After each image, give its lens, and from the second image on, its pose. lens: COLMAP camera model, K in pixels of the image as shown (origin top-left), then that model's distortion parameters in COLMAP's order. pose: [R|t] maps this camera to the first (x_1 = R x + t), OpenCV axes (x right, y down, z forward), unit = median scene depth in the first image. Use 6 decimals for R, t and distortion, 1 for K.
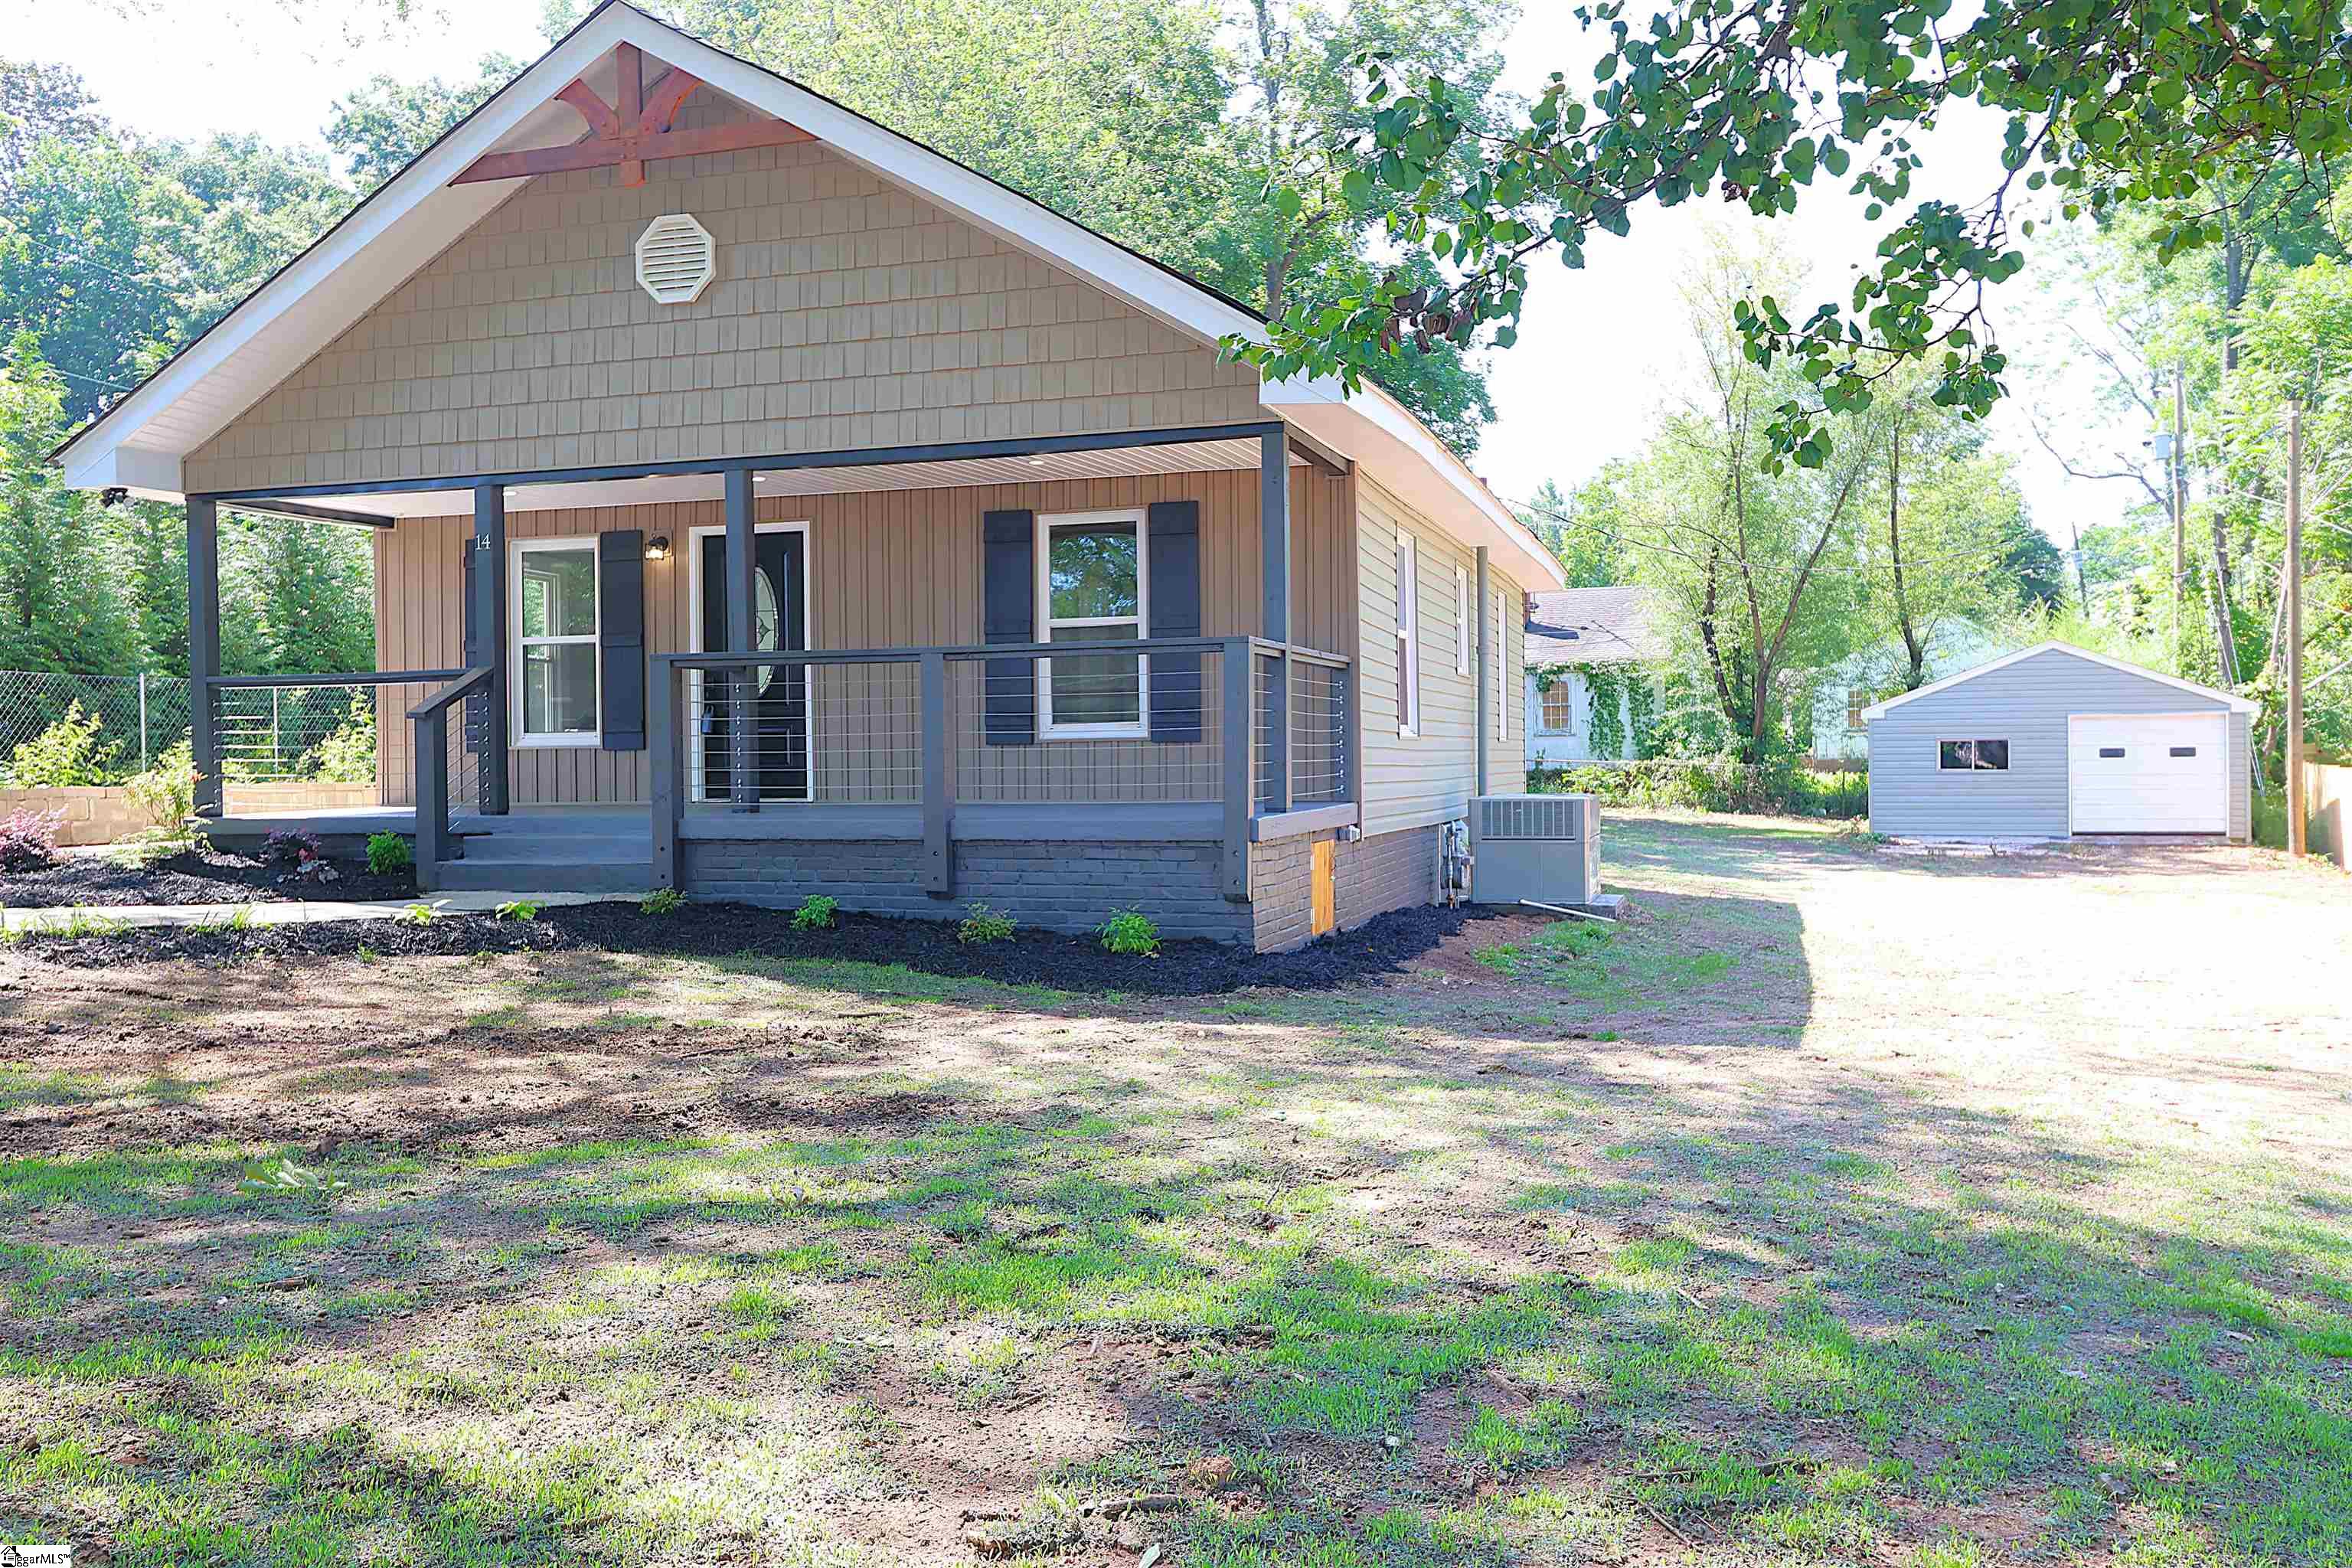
lens RADIAL K [[2029.3, 0, 1231.4], [0, 2029.3, 765.0], [0, 0, 1]] dist [0.000565, 0.018894]
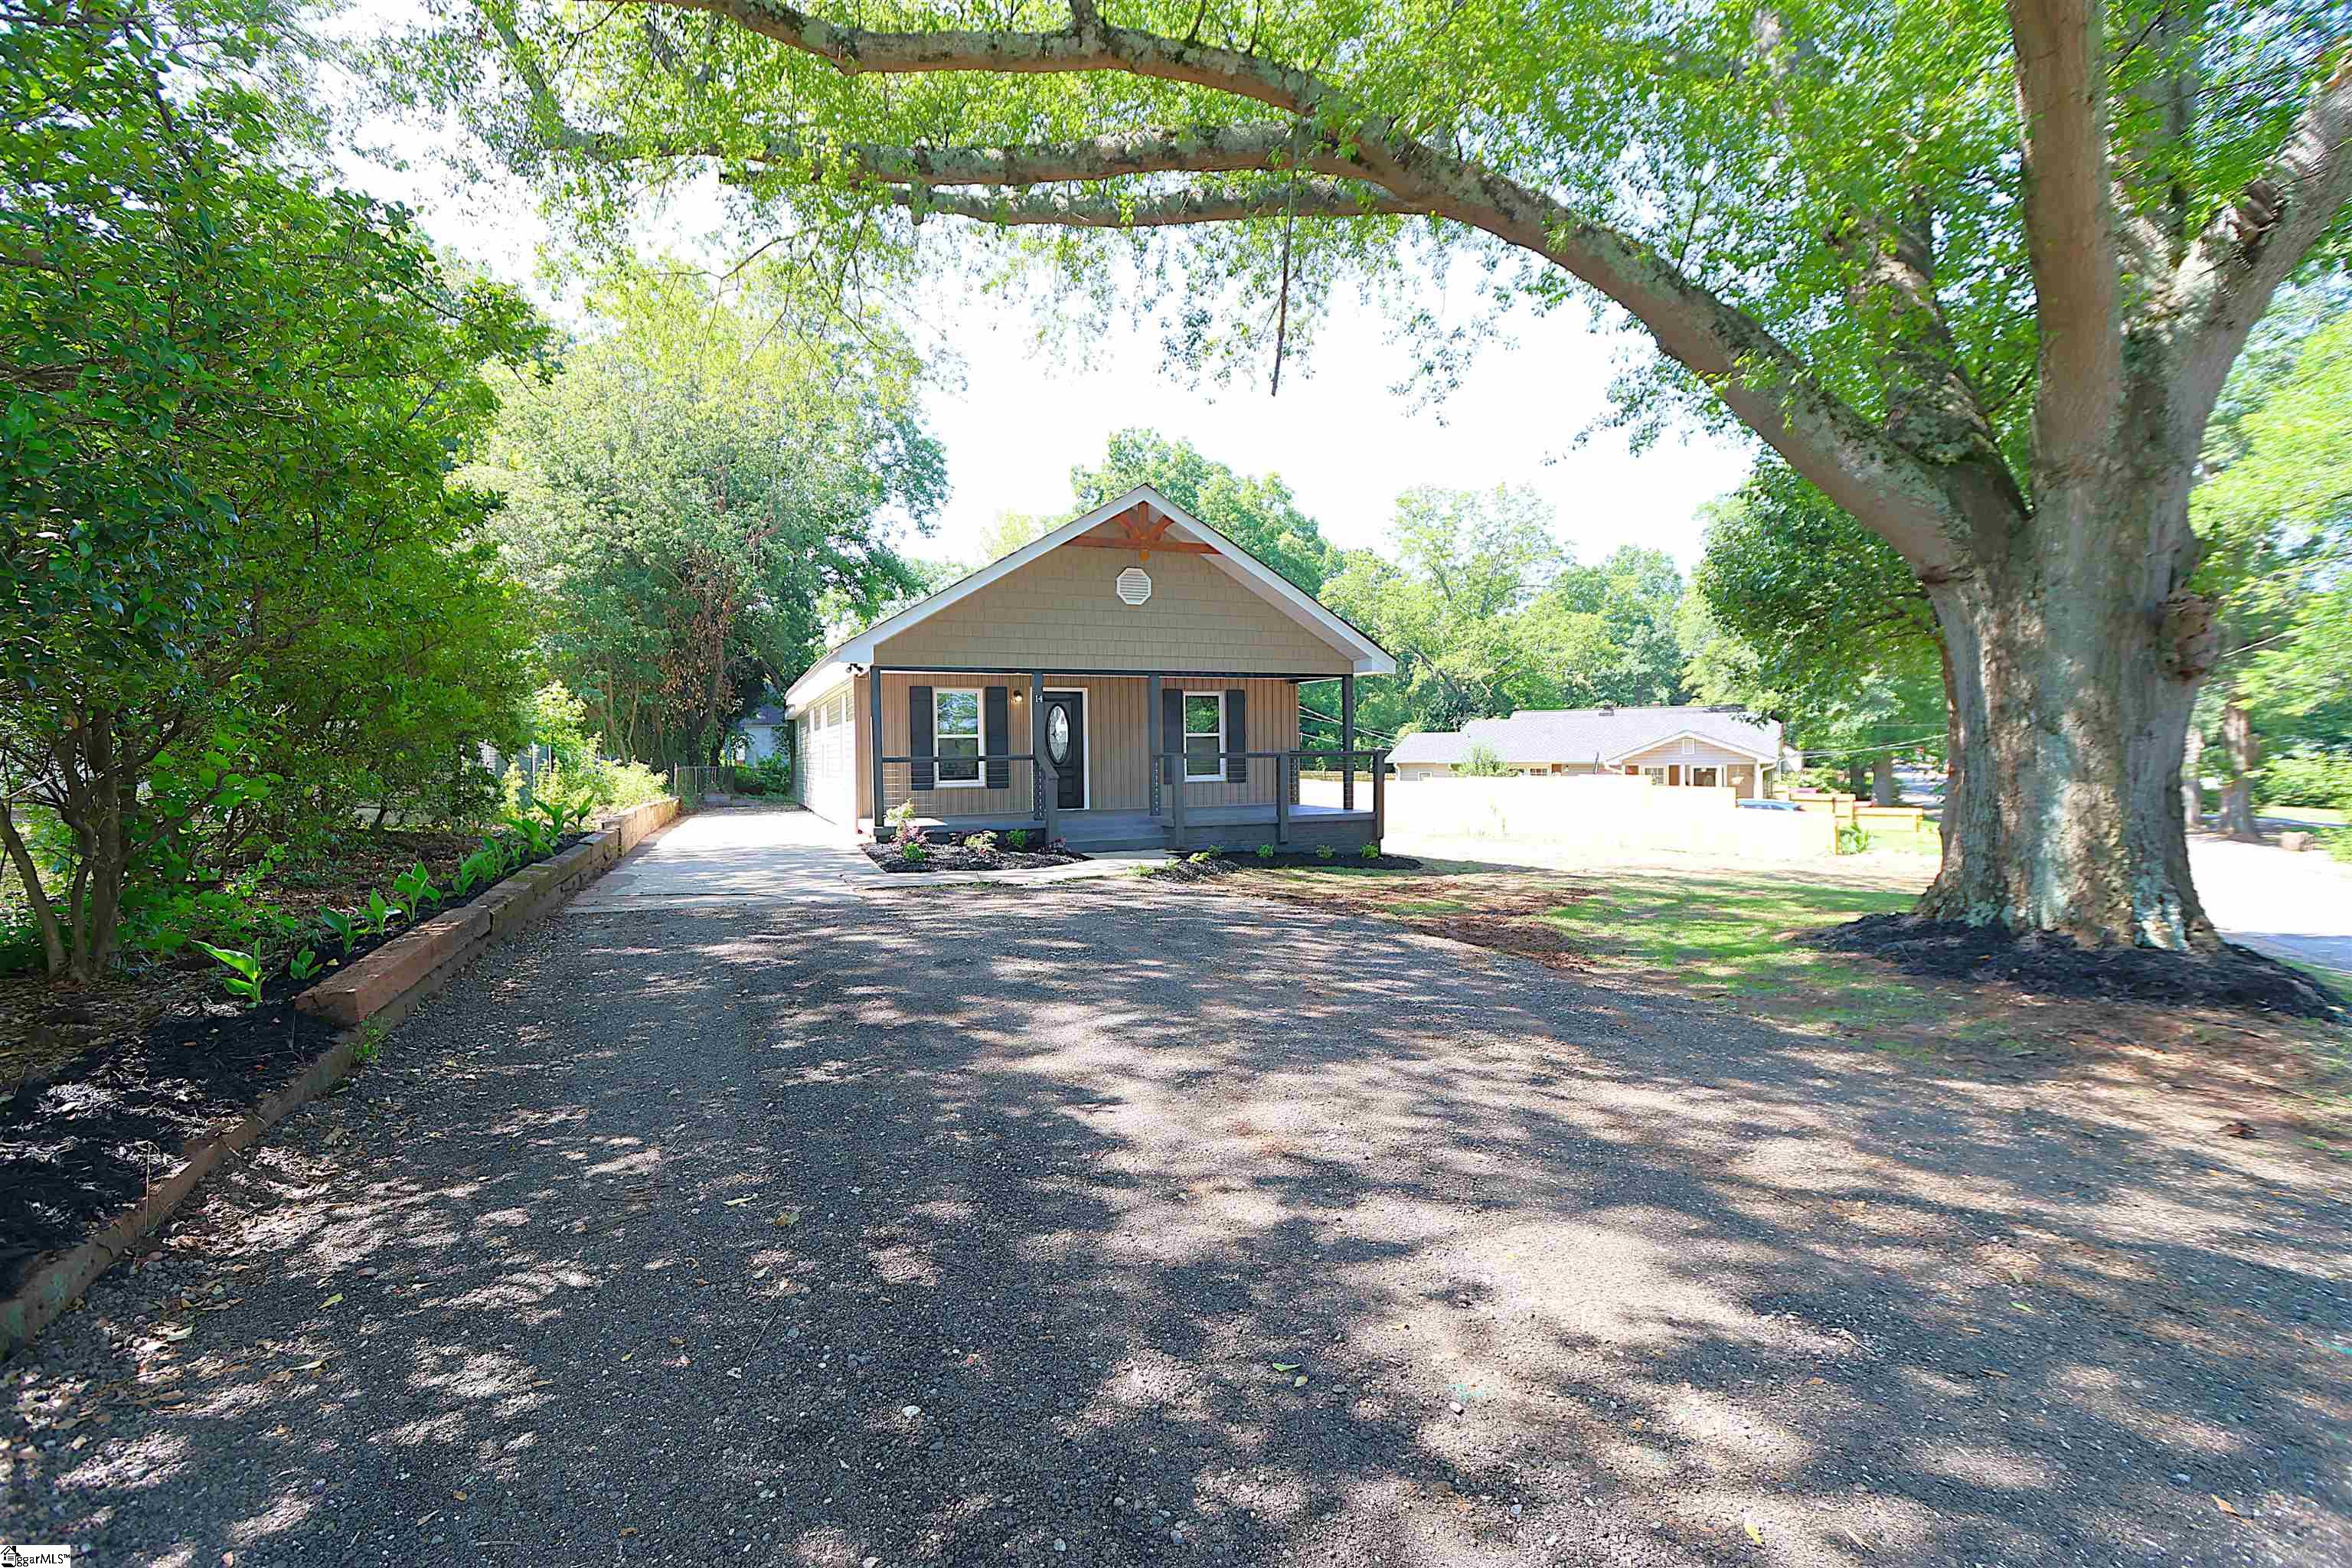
lens RADIAL K [[1143.9, 0, 1178.8], [0, 1143.9, 777.7], [0, 0, 1]] dist [-0.022648, -0.000572]
pose [[0.765546, -0.010212, 0.643301, -1.069629], [0.000601, 0.999885, 0.015158, -0.041702], [-0.643381, -0.011217, 0.765464, -0.071380]]
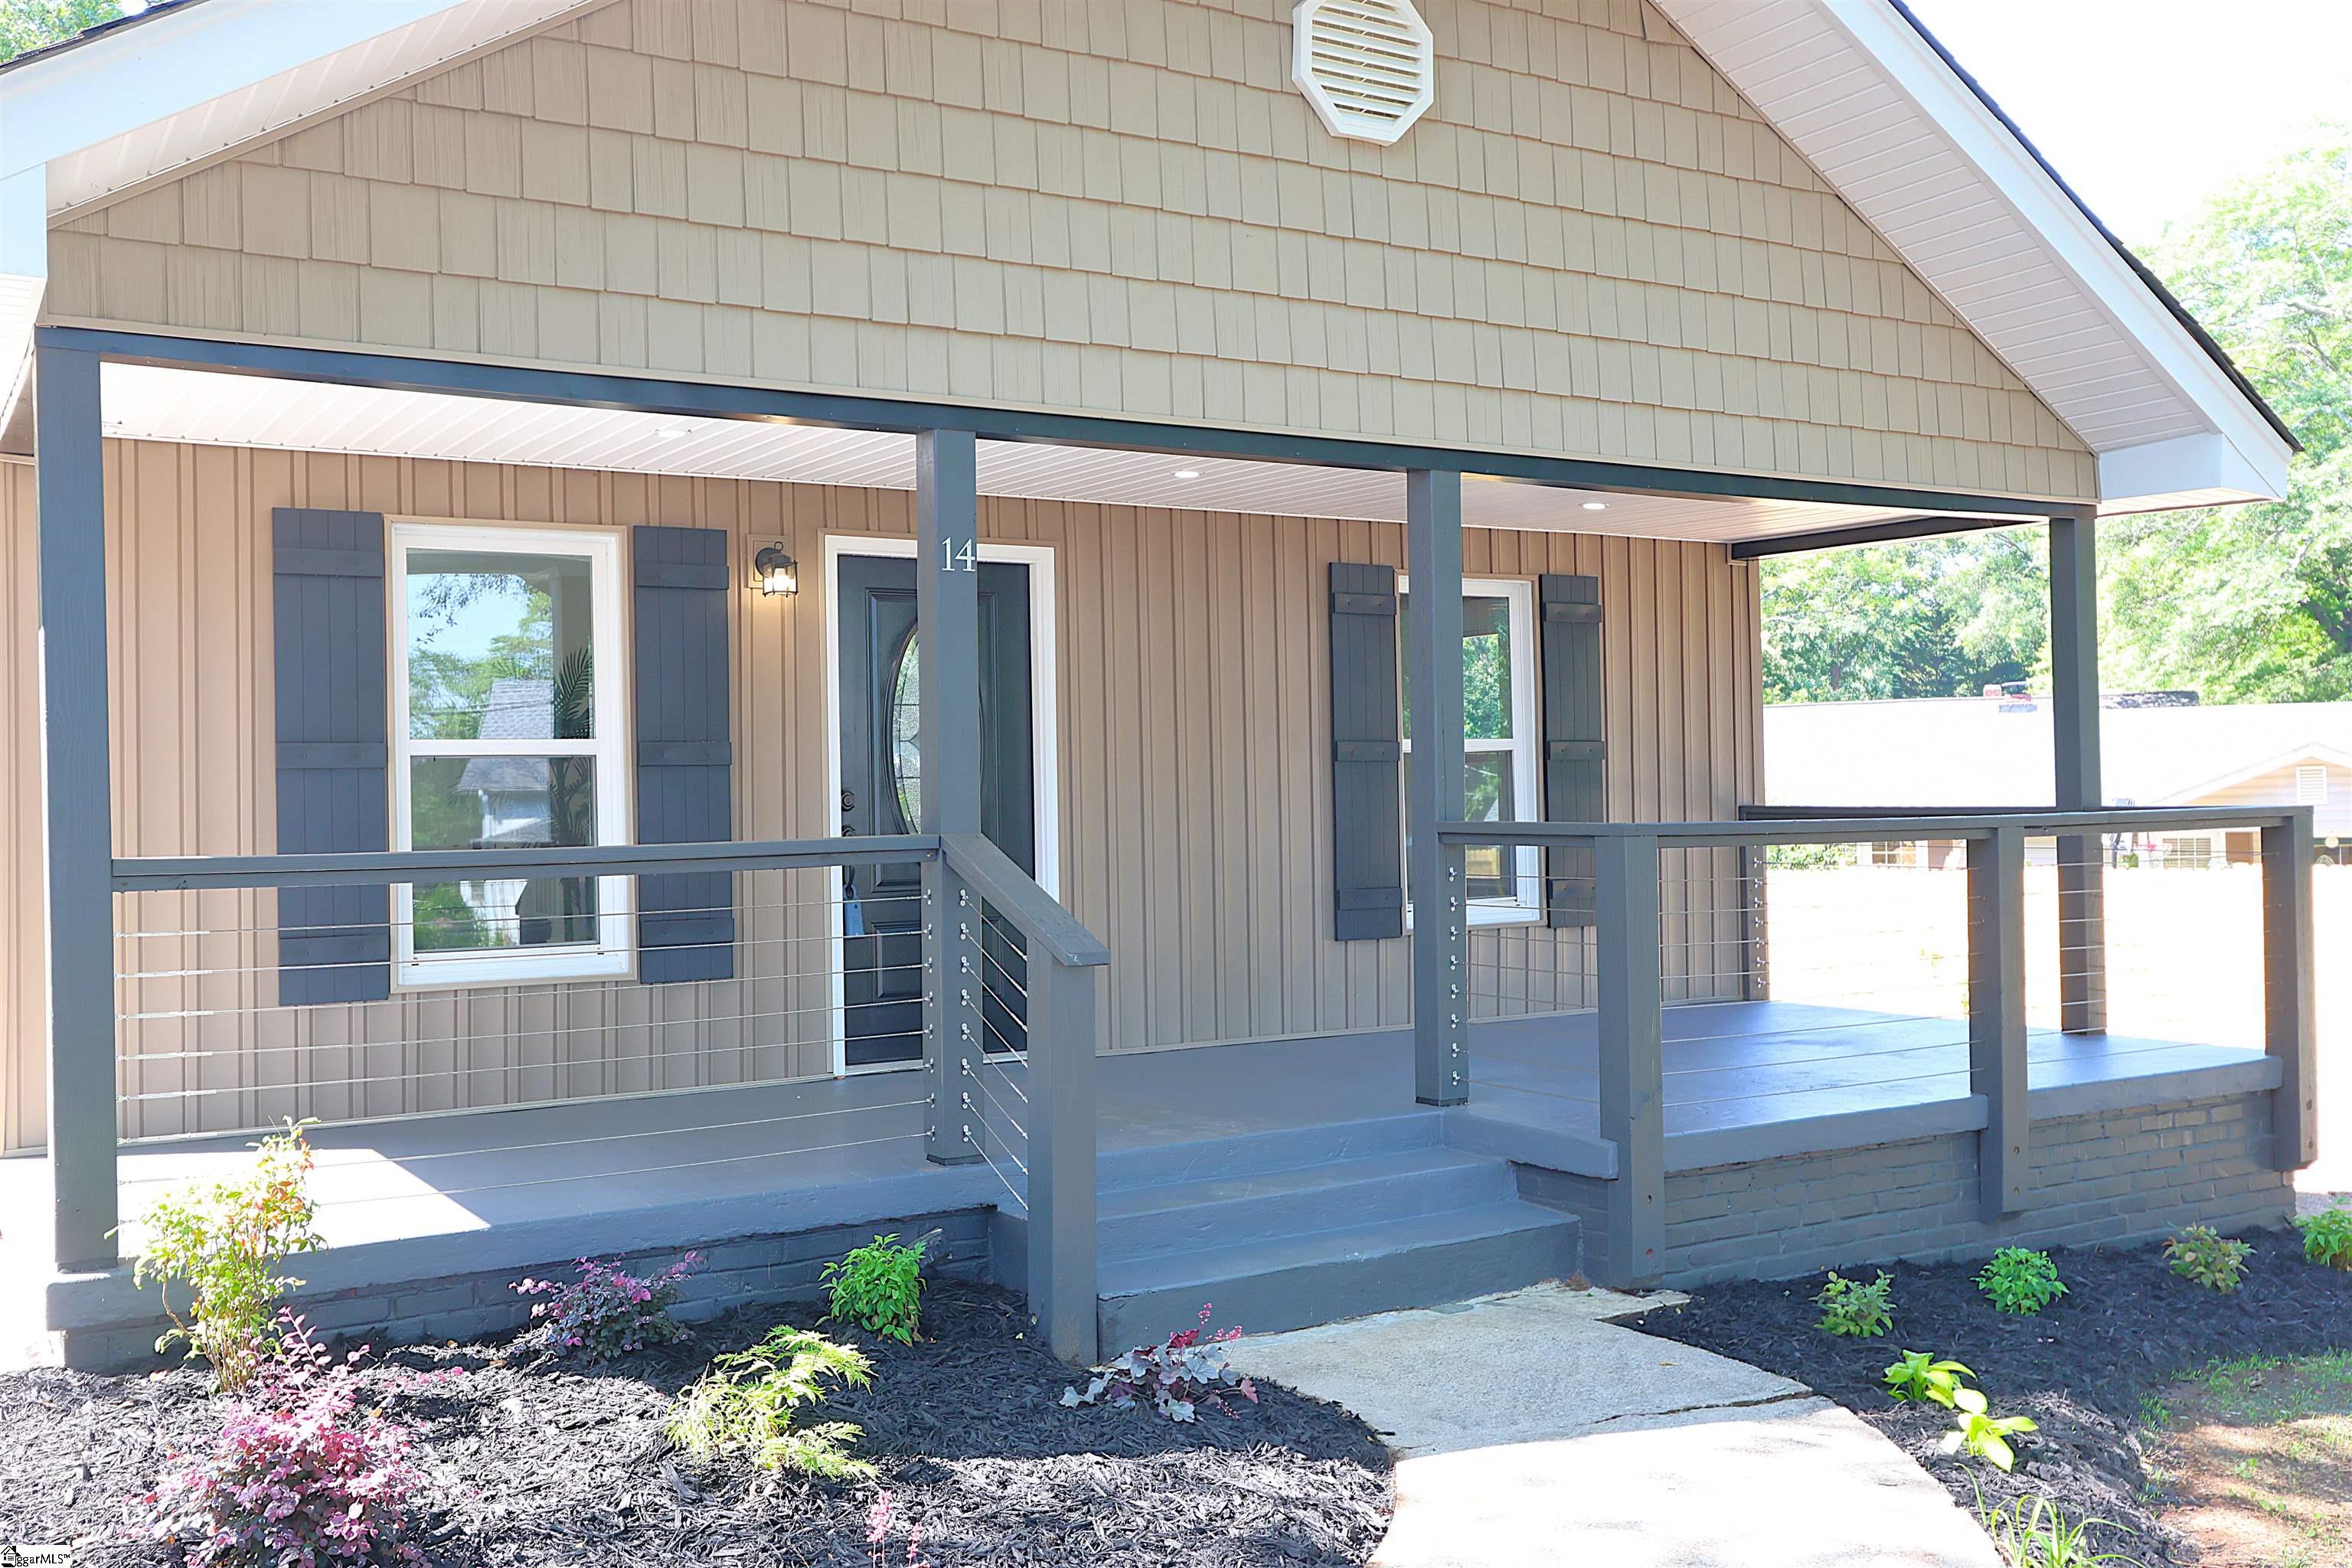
lens RADIAL K [[2216.9, 0, 1184.1], [0, 2216.9, 789.7], [0, 0, 1]] dist [-0.008253, 0.000000]
pose [[0.650319, 0.003958, 0.759651, -0.710806], [0.006702, 0.999918, -0.010948, -0.052727], [-0.759632, 0.012211, 0.650239, 0.644495]]
